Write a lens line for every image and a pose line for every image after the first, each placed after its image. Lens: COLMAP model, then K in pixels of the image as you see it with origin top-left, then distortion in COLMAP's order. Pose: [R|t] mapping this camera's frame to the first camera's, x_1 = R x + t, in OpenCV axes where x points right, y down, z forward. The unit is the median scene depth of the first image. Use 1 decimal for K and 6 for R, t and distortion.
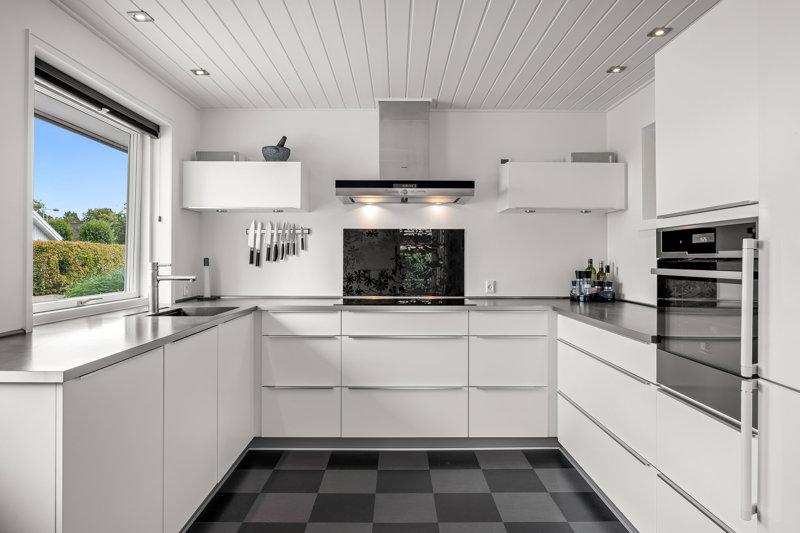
lens RADIAL K [[508.1, 0, 408.2], [0, 508.1, 253.9], [0, 0, 1]] dist [-0.010375, 0.000040]
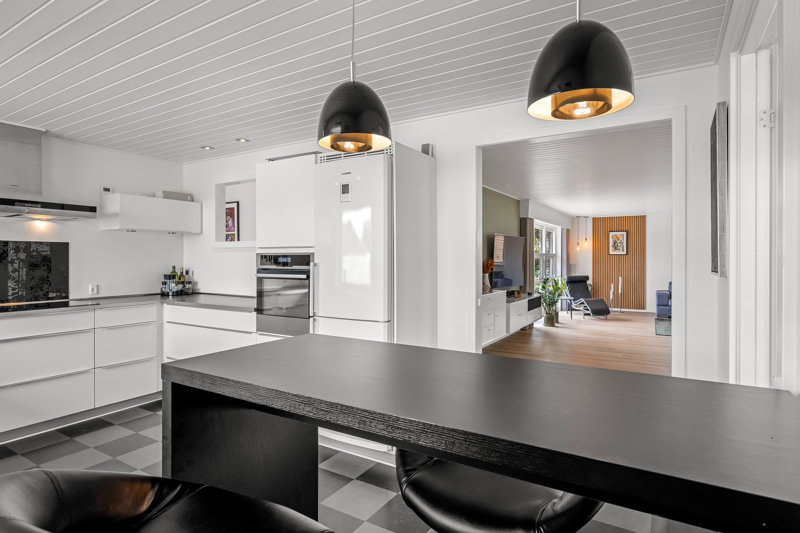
lens RADIAL K [[441.0, 0, 392.8], [0, 441.0, 269.3], [0, 0, 1]] dist [-0.007540, 0.003655]
pose [[0.537605, -0.023752, 0.842862, -0.372773], [-0.006337, 0.999461, 0.032208, -0.025599], [-0.843173, -0.022657, 0.537165, -0.201442]]
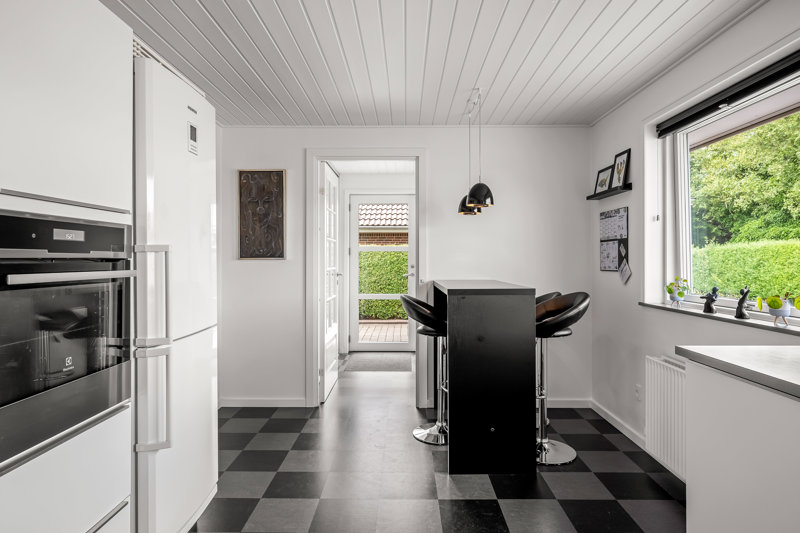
lens RADIAL K [[460.3, 0, 400.1], [0, 460.3, 262.0], [0, 0, 1]] dist [-0.003664, -0.001432]
pose [[-0.999377, 0.001059, 0.035269, -0.003624], [0.001039, 0.999999, -0.000588, 0.007601], [-0.035269, -0.000551, -0.999378, 0.842418]]
